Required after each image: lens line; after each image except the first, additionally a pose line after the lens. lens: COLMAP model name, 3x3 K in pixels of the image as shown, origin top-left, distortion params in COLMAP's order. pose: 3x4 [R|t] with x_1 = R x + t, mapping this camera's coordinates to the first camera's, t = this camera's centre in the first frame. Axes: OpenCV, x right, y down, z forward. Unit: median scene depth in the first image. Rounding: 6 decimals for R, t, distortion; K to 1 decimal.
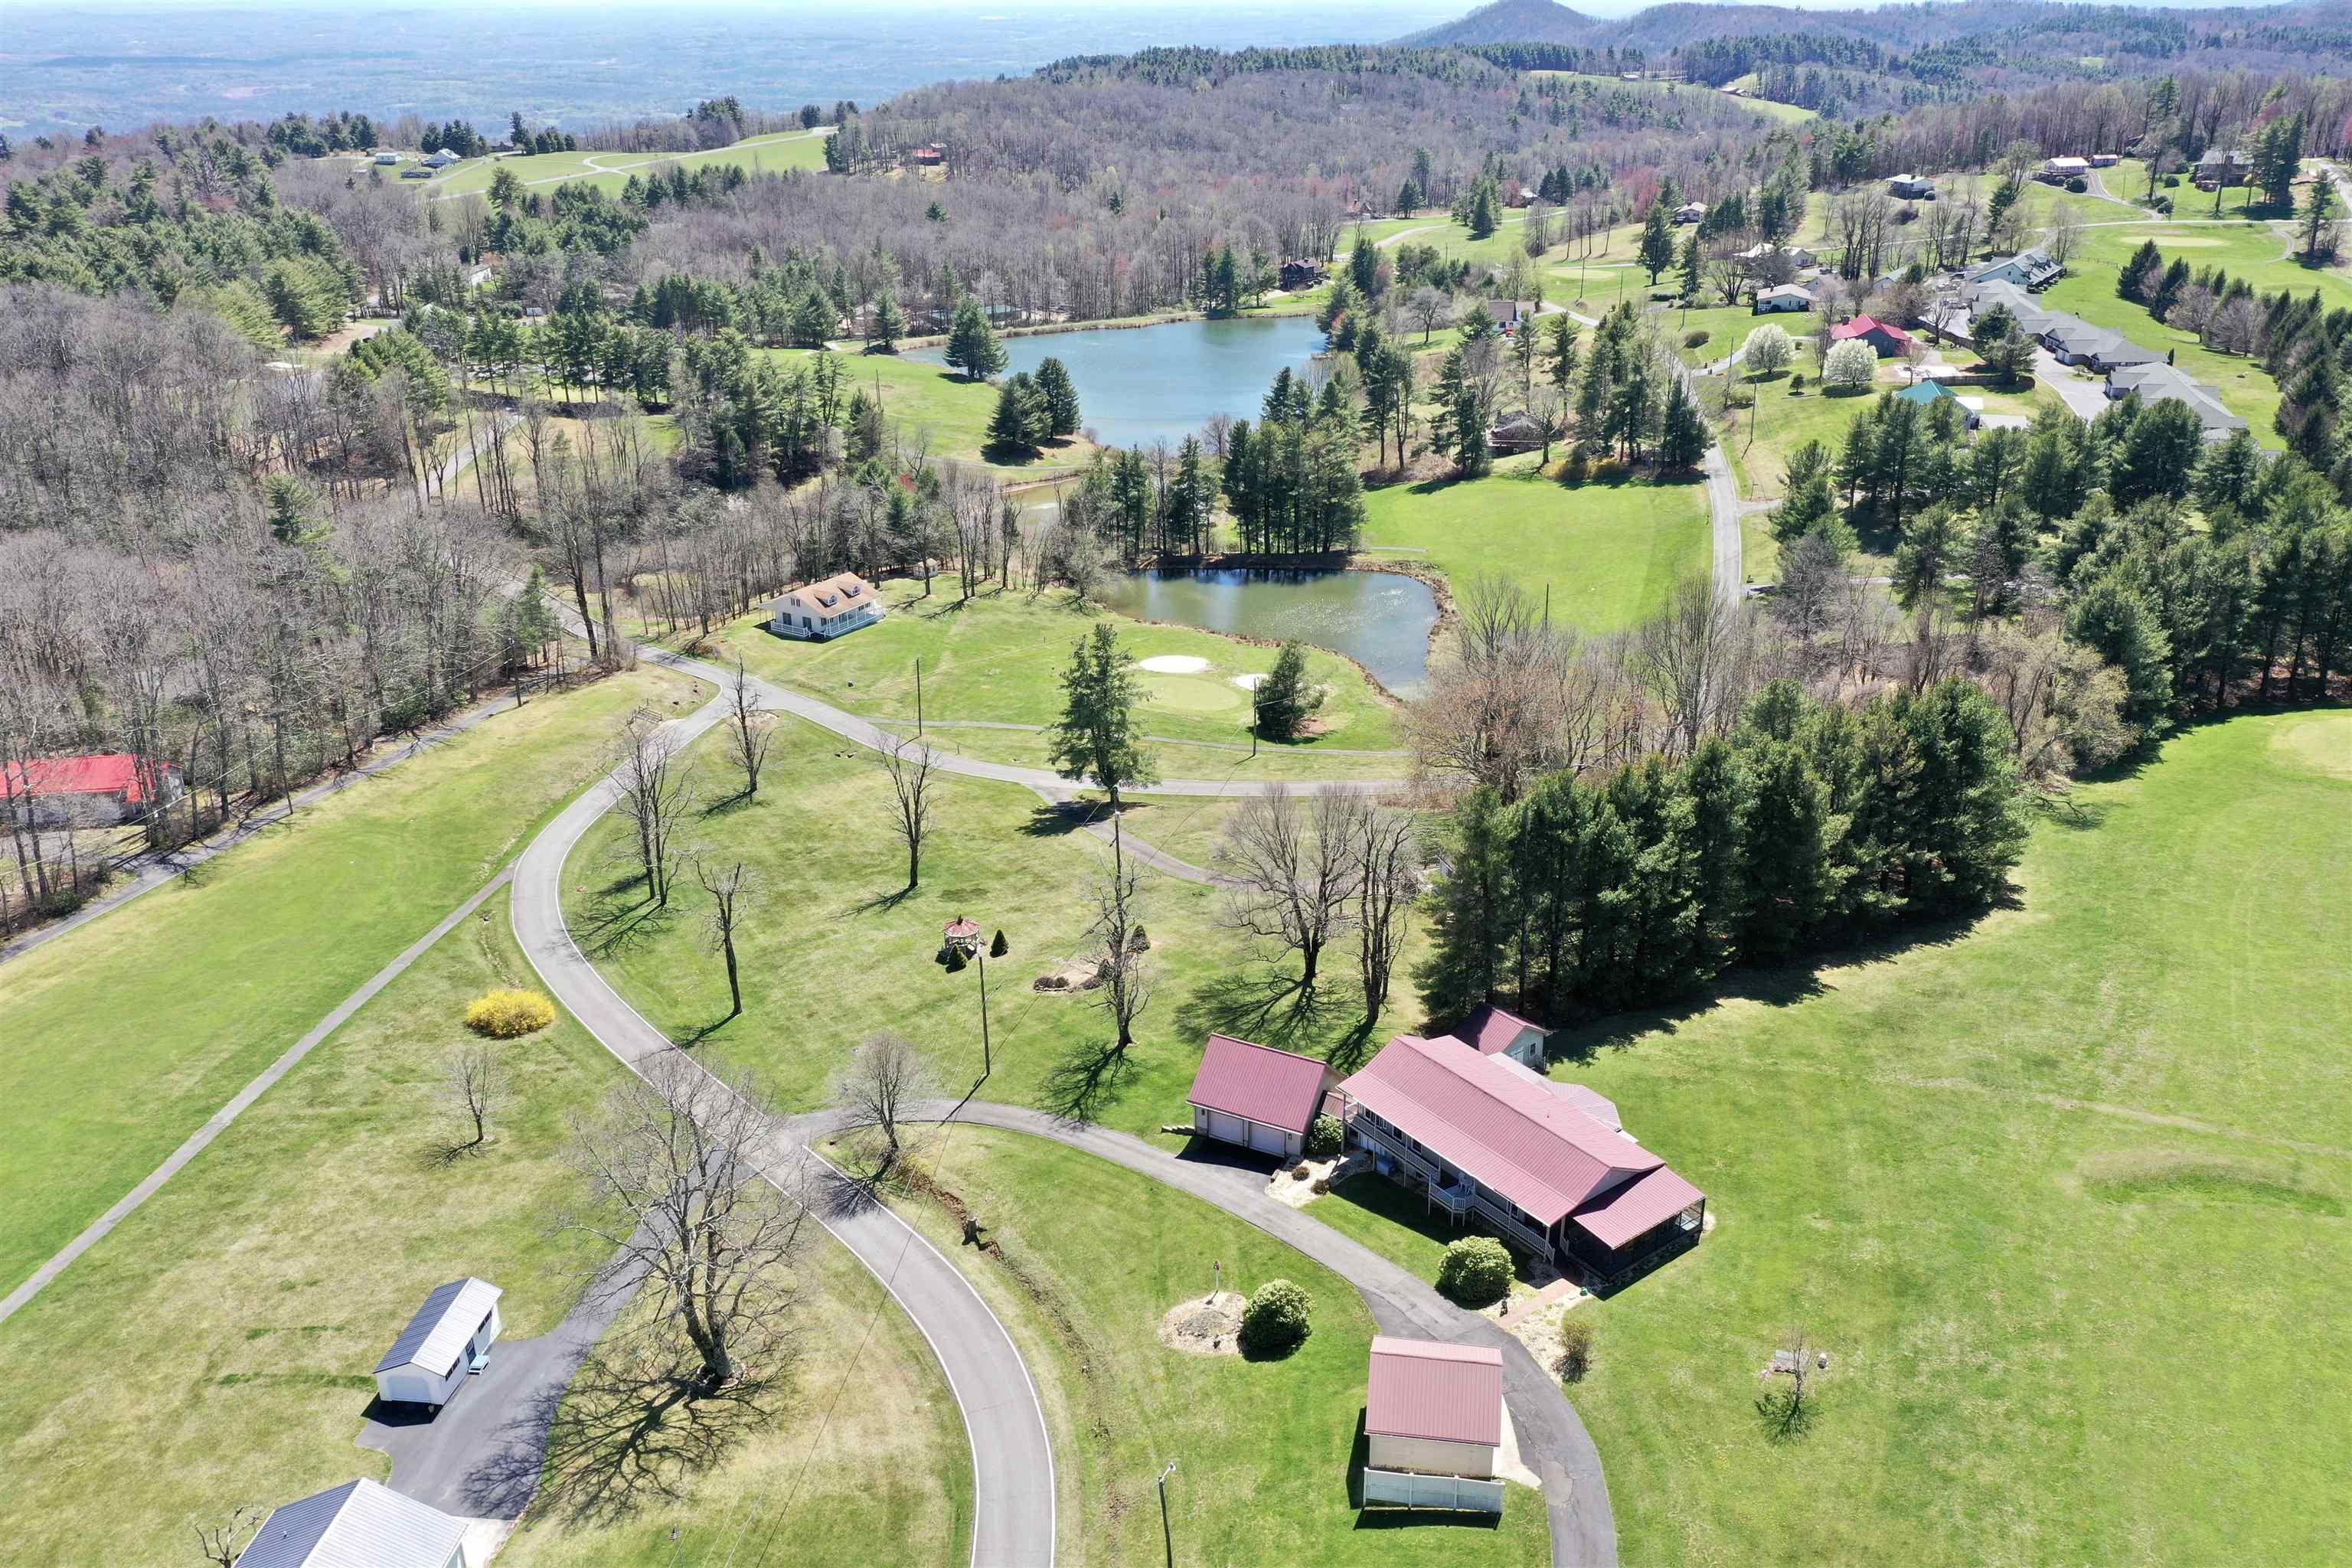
lens RADIAL K [[1876.3, 0, 1183.4], [0, 1876.3, 782.7], [0, 0, 1]] dist [0.022057, 0.003554]
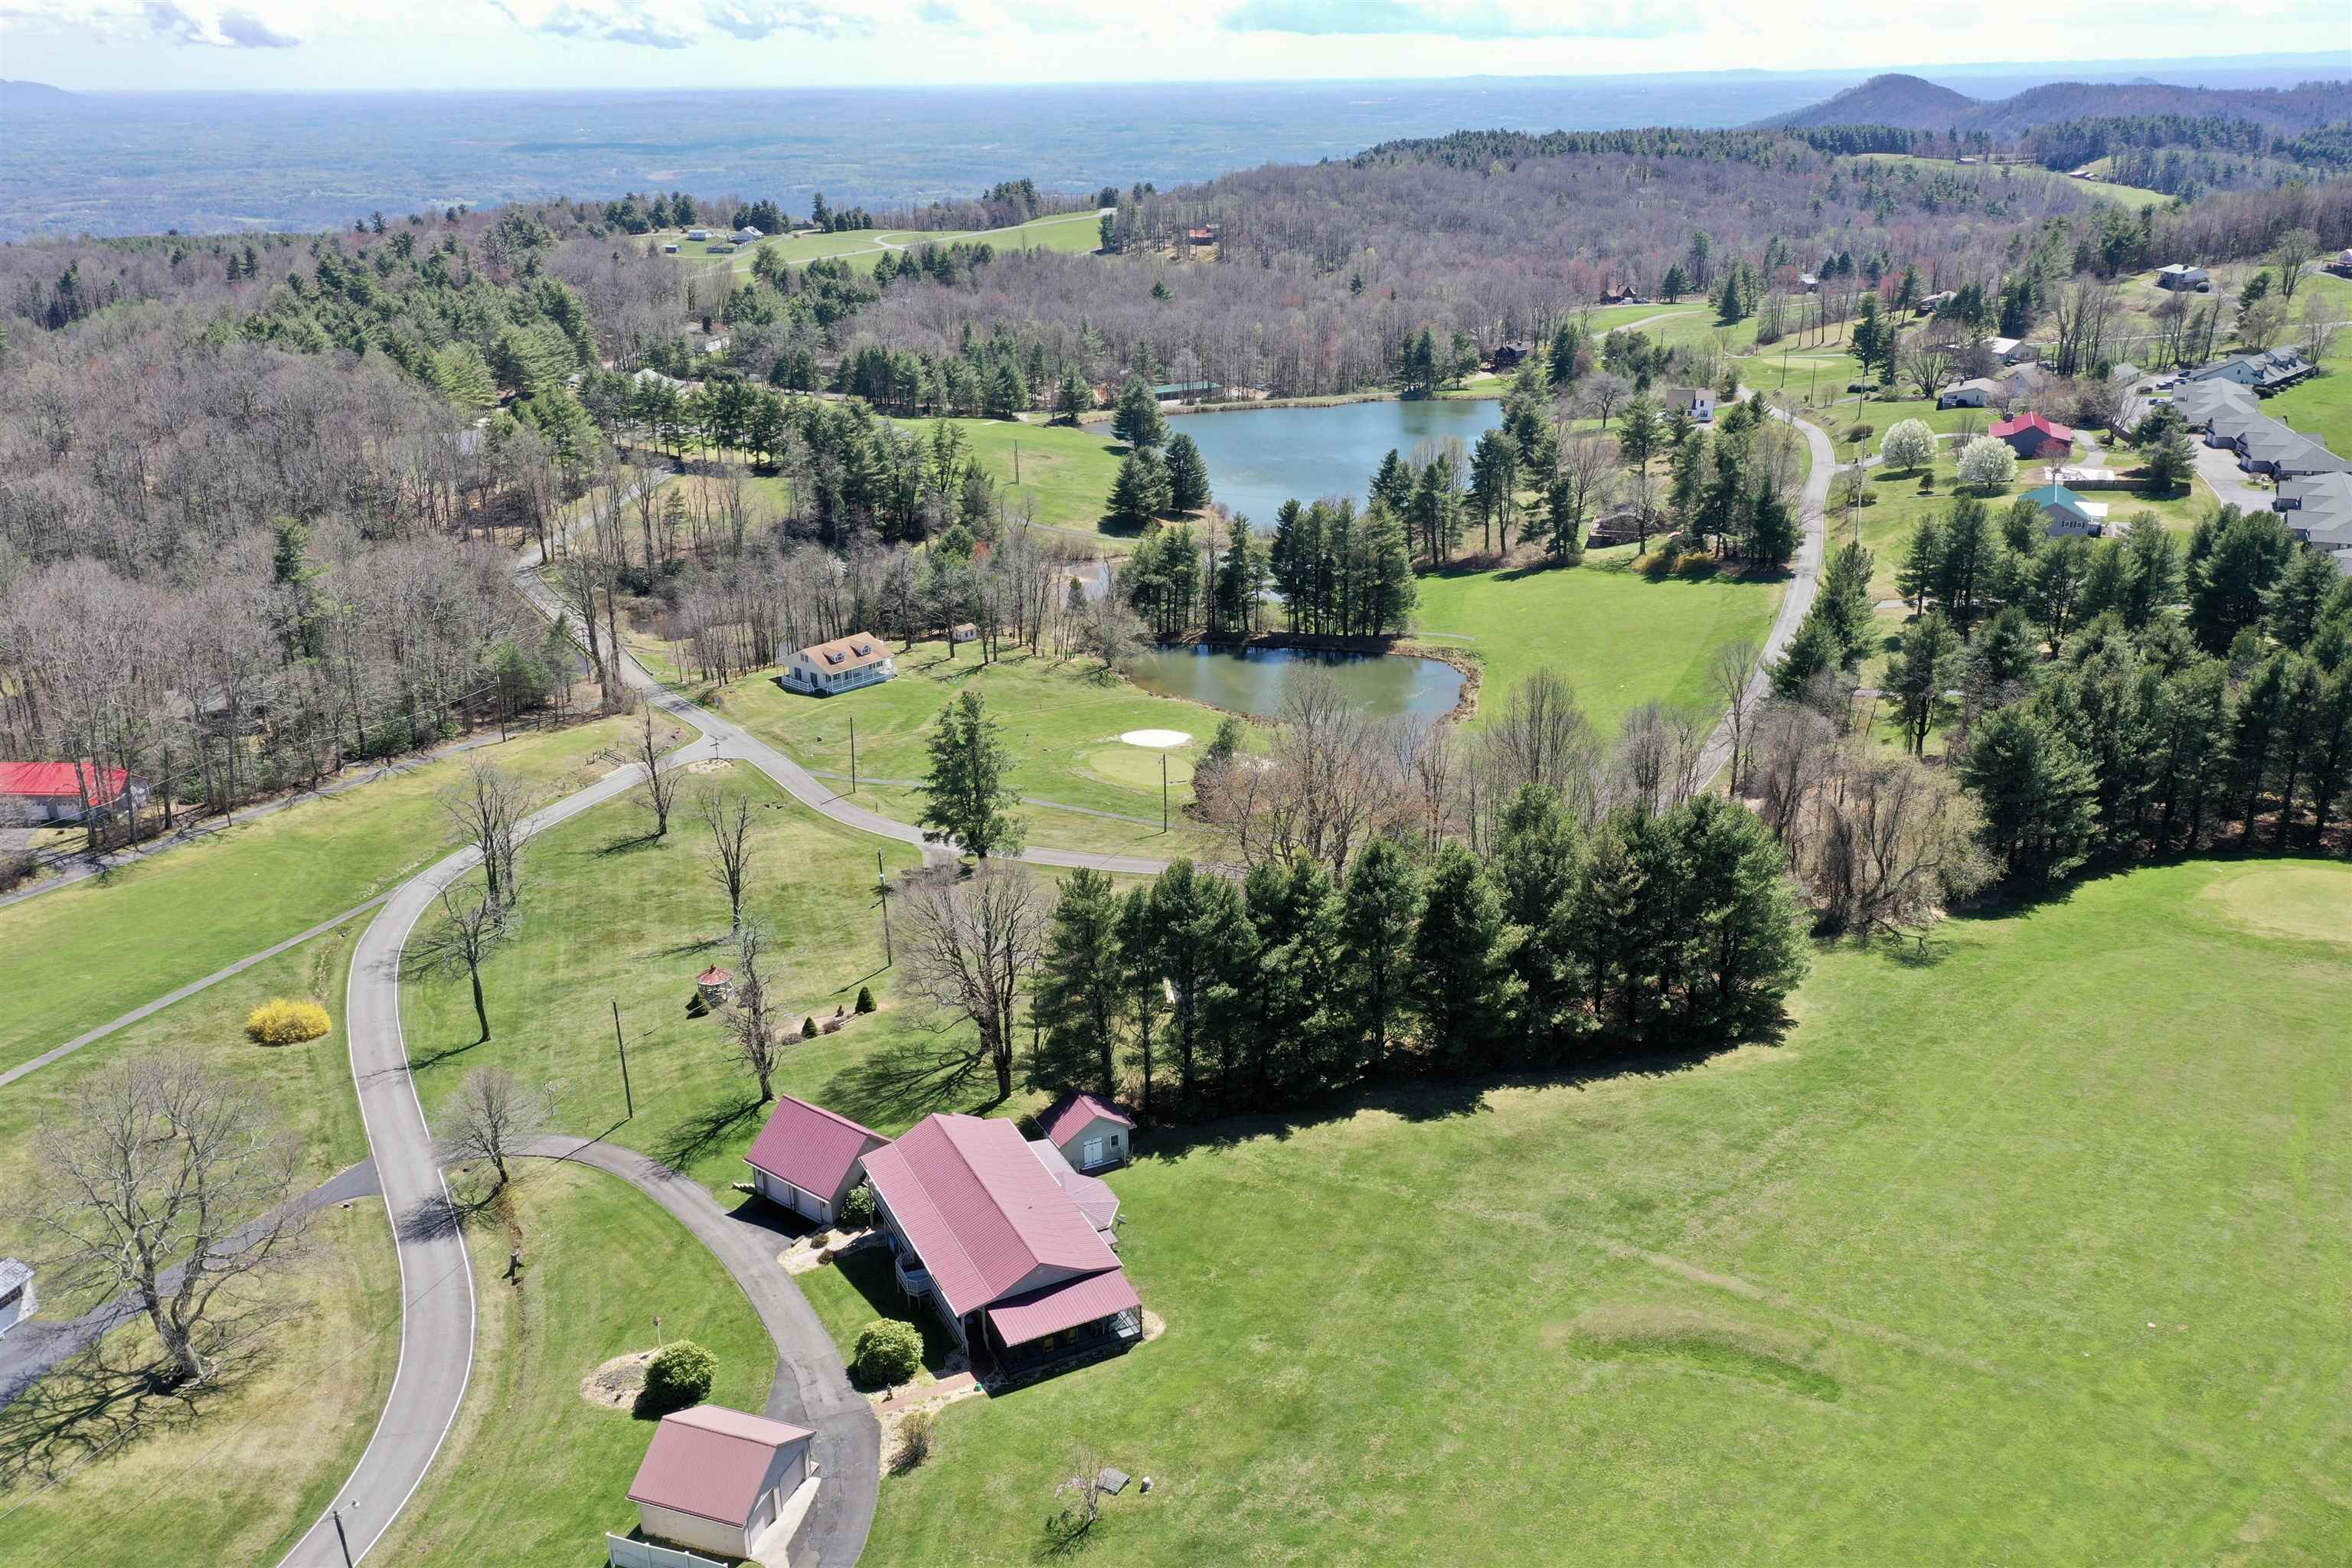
lens RADIAL K [[1877.7, 0, 1182.4], [0, 1877.7, 781.4], [0, 0, 1]] dist [0.025326, 0.002084]
pose [[0.982577, 0.060985, -0.175568, 0.209464], [-0.067942, 0.997114, -0.033883, -0.007929], [0.172994, 0.045221, 0.983884, 0.017939]]
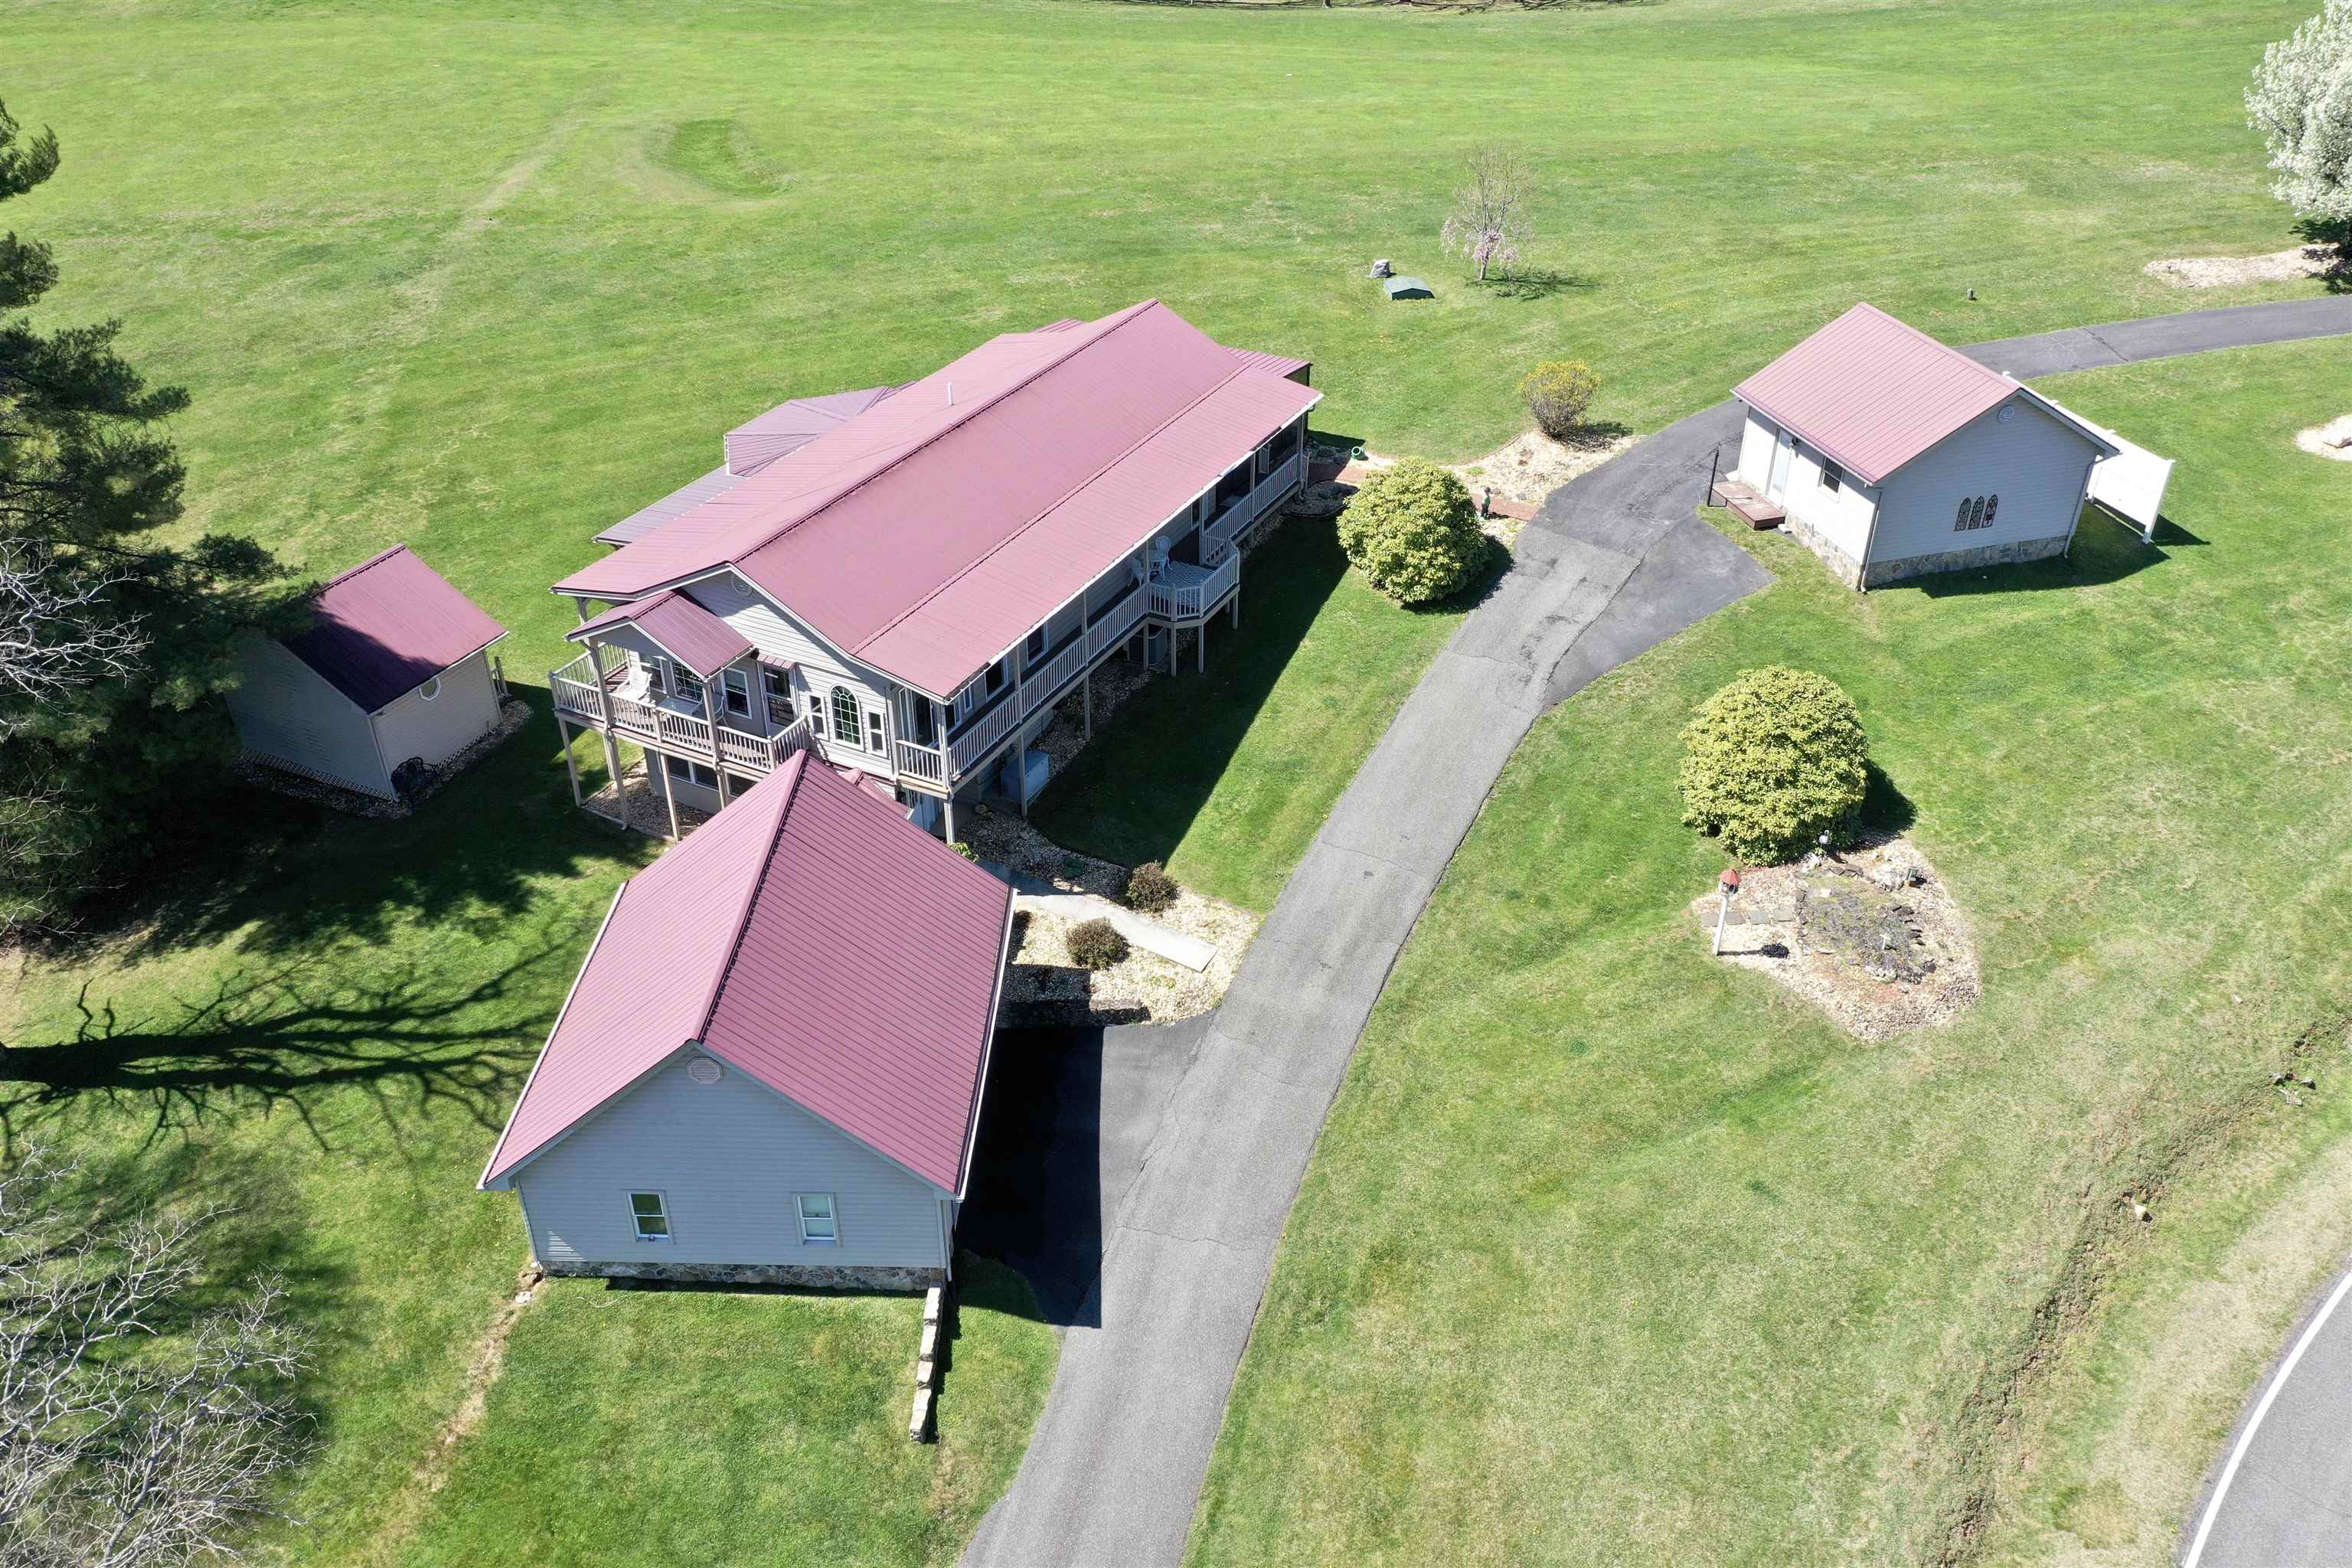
lens RADIAL K [[1882.0, 0, 1183.6], [0, 1882.0, 782.7], [0, 0, 1]] dist [0.027185, 0.003296]
pose [[-0.433556, -0.479557, 0.762925, -0.088659], [0.361784, 0.682773, 0.634771, -0.004602], [-0.825313, 0.551222, -0.122524, 0.512645]]
